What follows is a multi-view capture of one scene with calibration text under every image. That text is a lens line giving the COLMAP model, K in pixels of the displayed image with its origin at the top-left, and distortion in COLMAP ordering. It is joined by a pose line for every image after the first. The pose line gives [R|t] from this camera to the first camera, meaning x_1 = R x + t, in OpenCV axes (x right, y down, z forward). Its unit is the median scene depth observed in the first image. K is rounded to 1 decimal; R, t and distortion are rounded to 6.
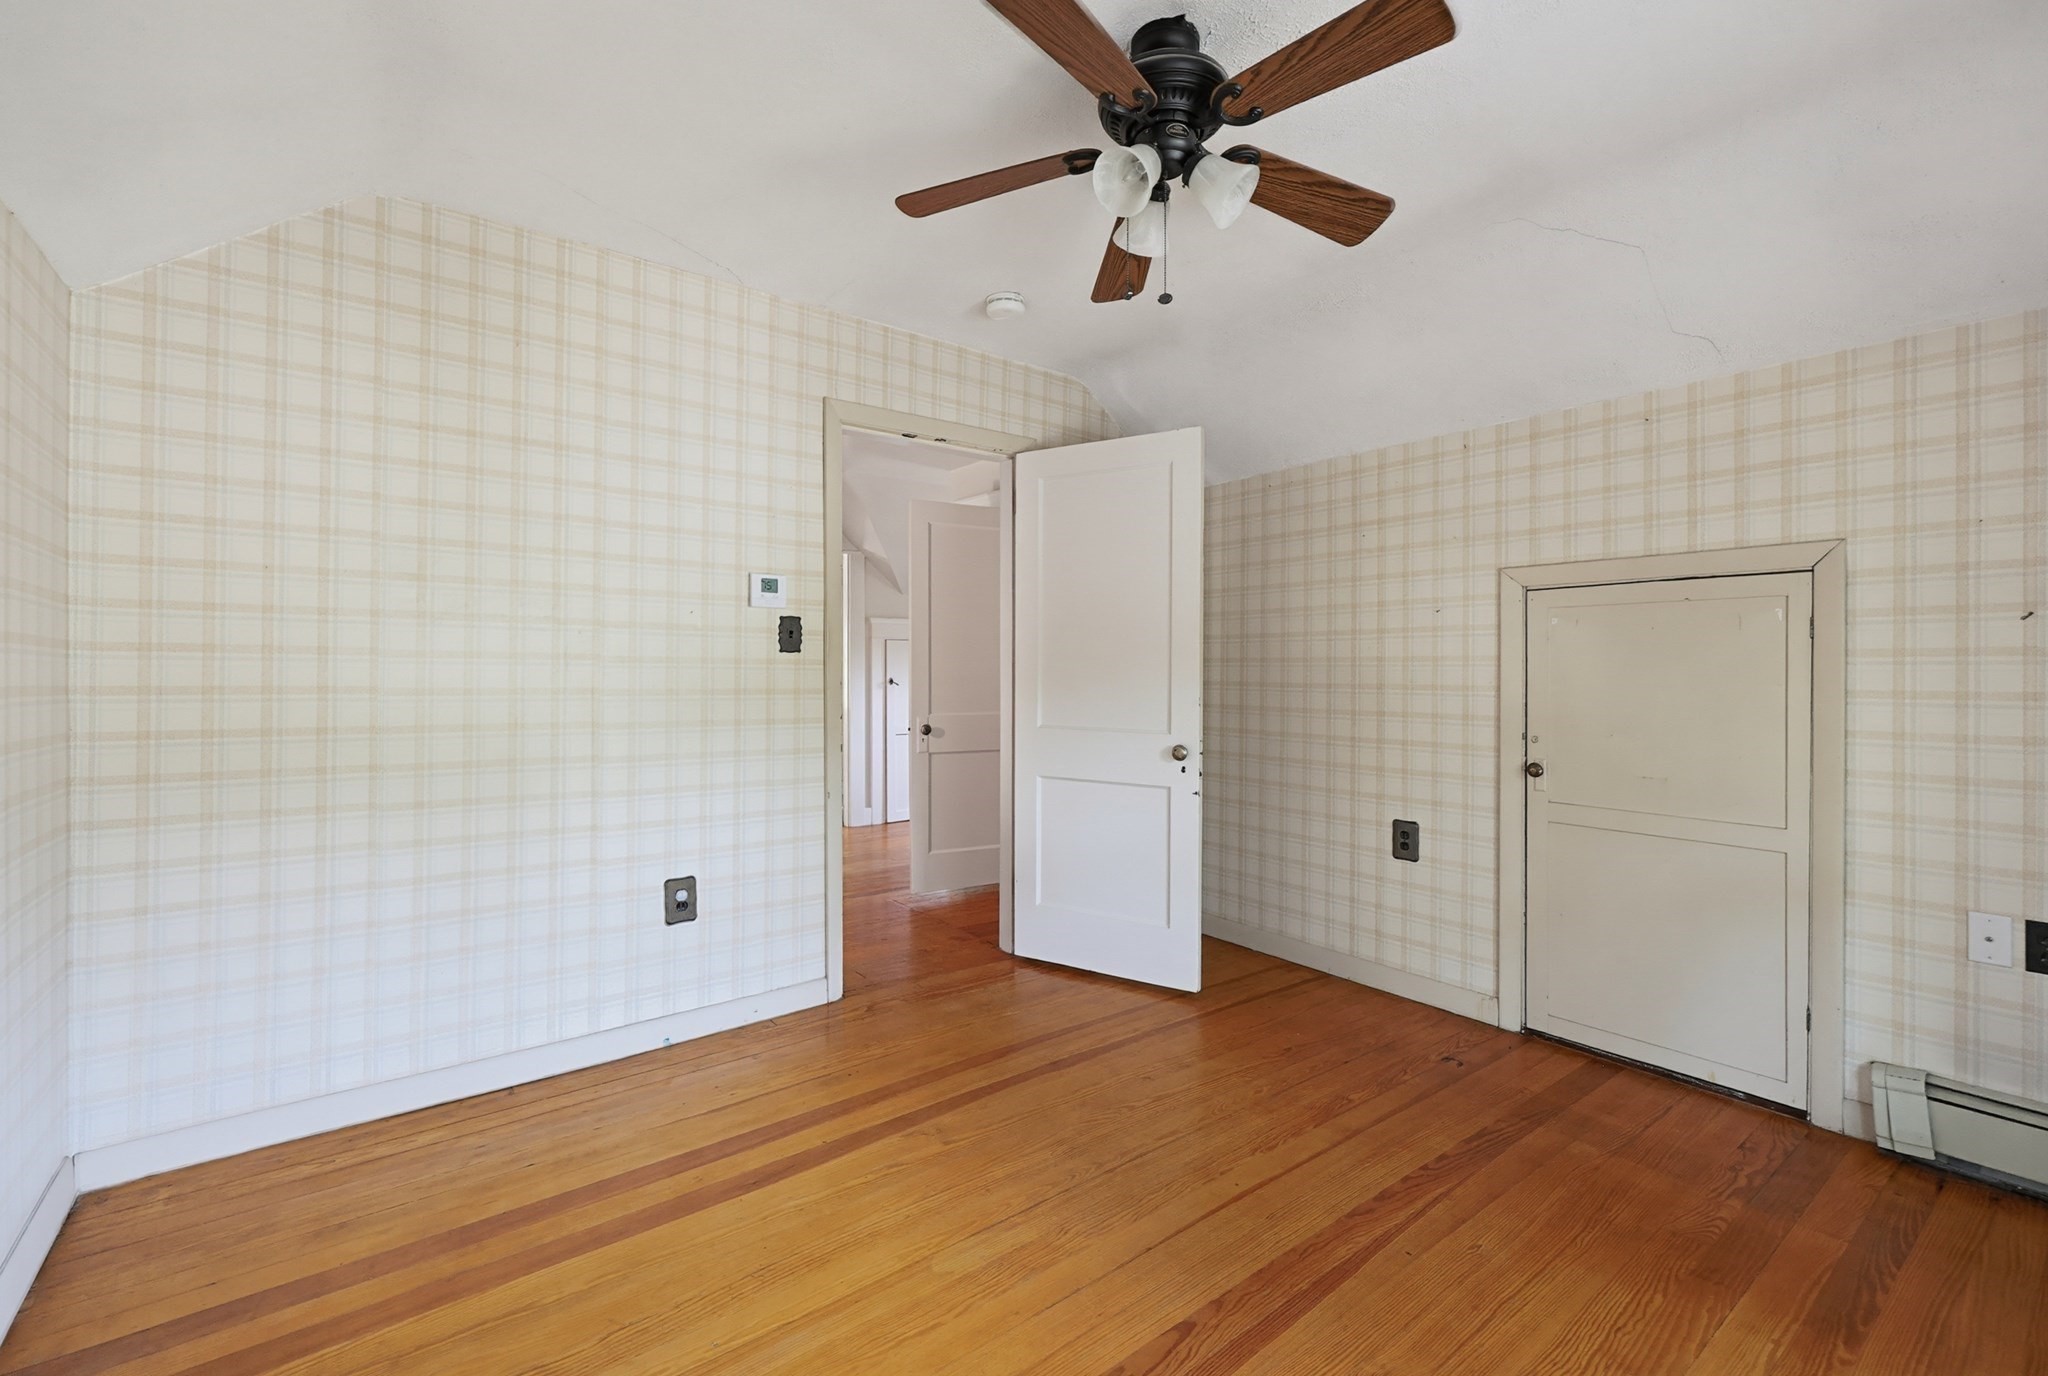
lens RADIAL K [[894.6, 0, 1036.4], [0, 894.6, 674.1], [0, 0, 1]] dist [0.000281, 0.000079]
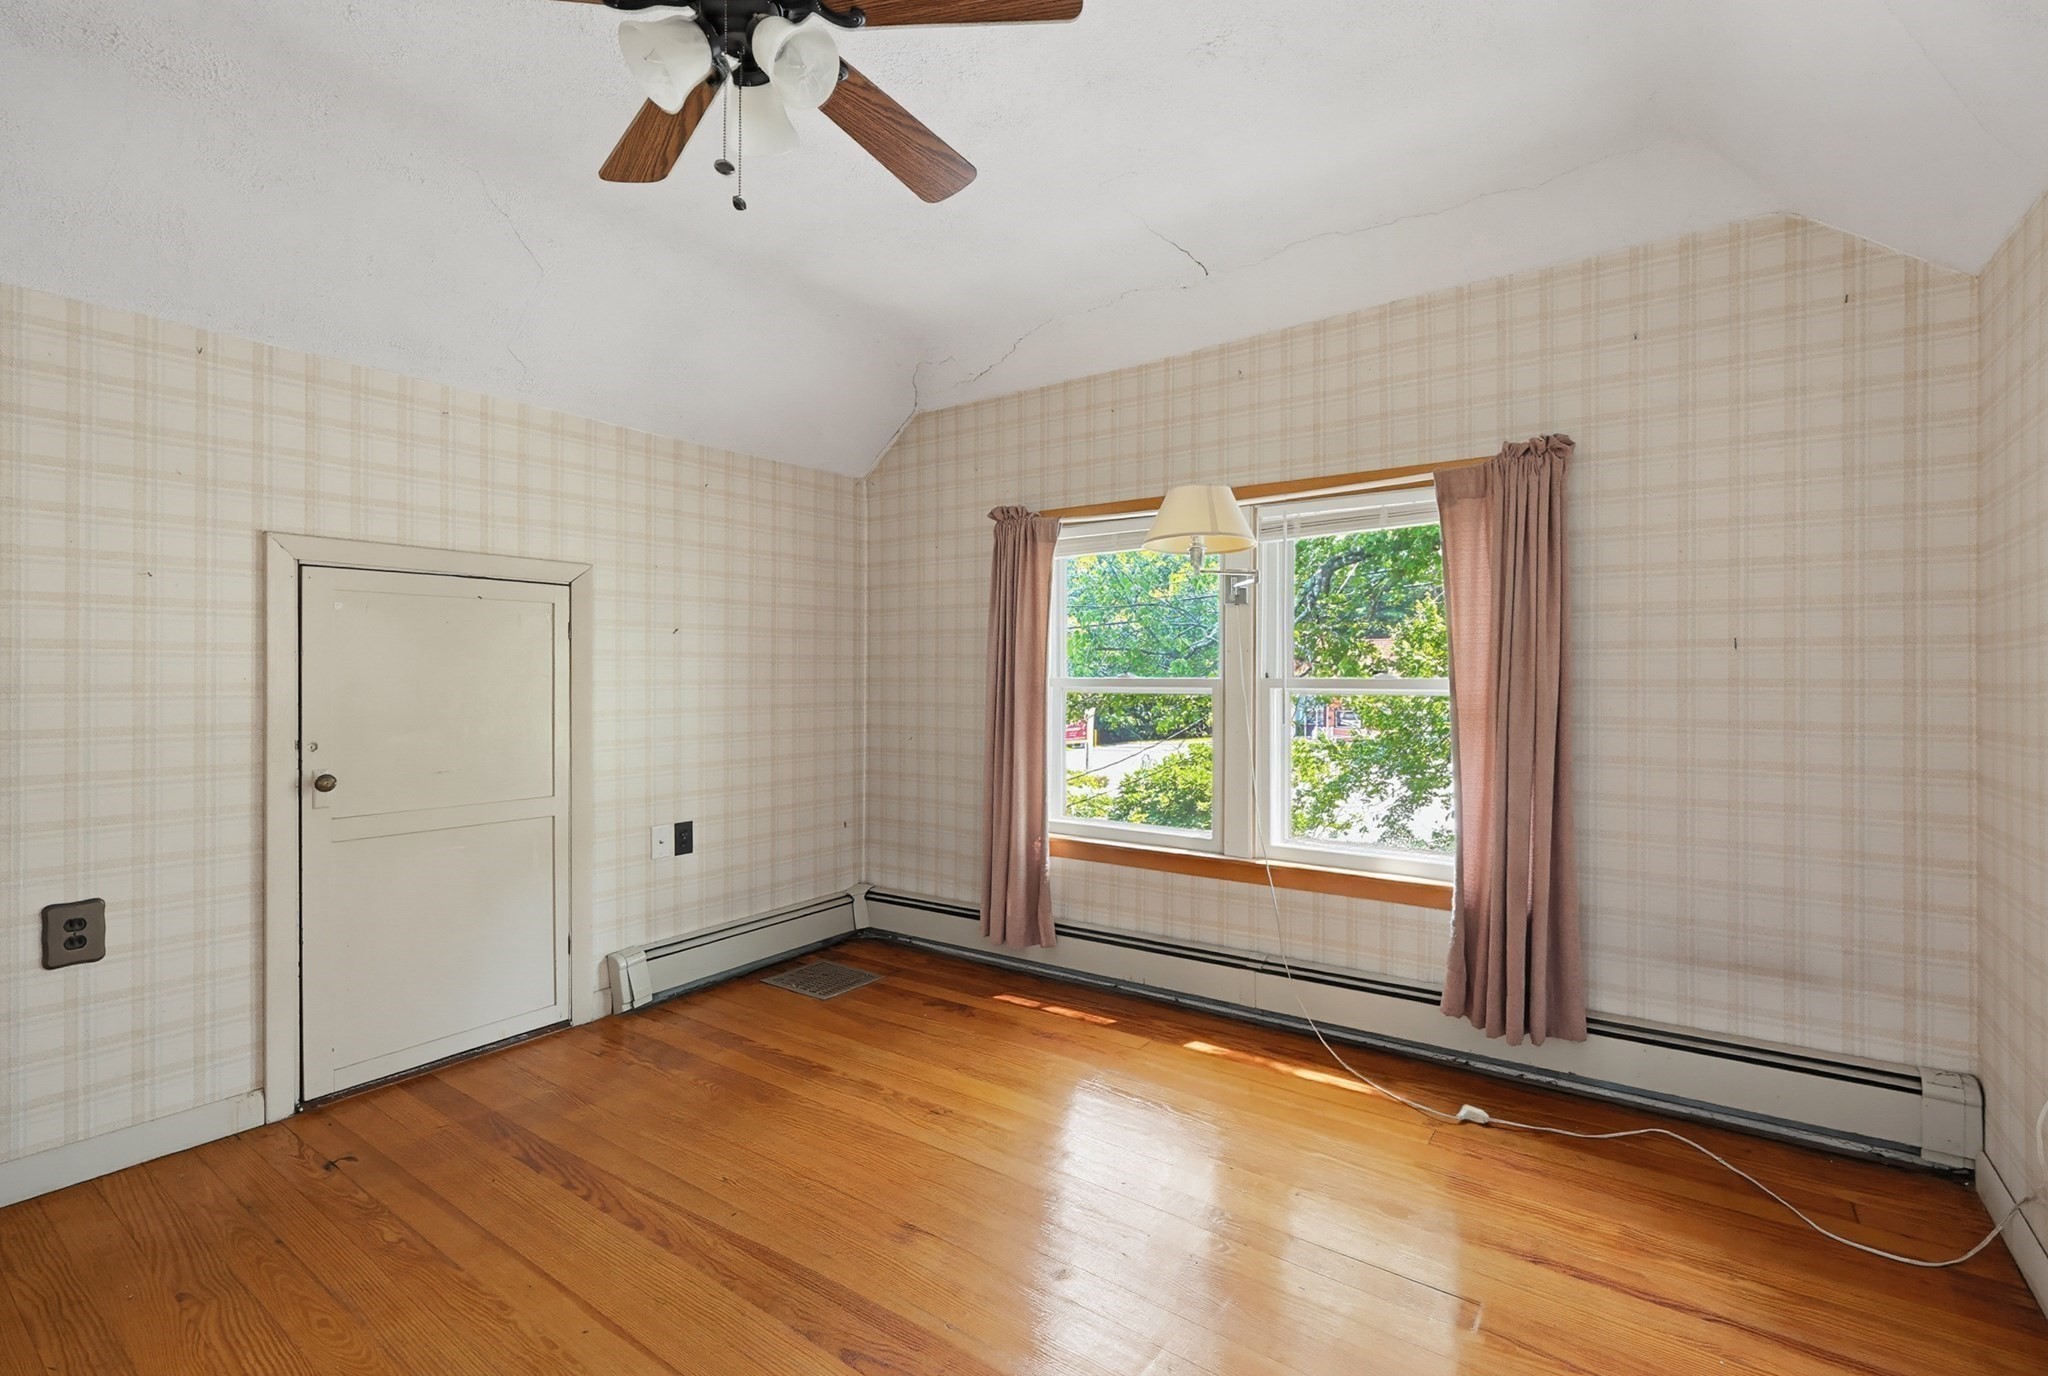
lens RADIAL K [[894.6, 0, 1039.8], [0, 894.6, 690.6], [0, 0, 1]] dist [0.000281, 0.000079]
pose [[-0.285136, -0.011552, 0.958418, -0.492972], [0.011227, 0.999819, 0.015391, 0.018378], [-0.958421, 0.015148, -0.284954, 0.688039]]
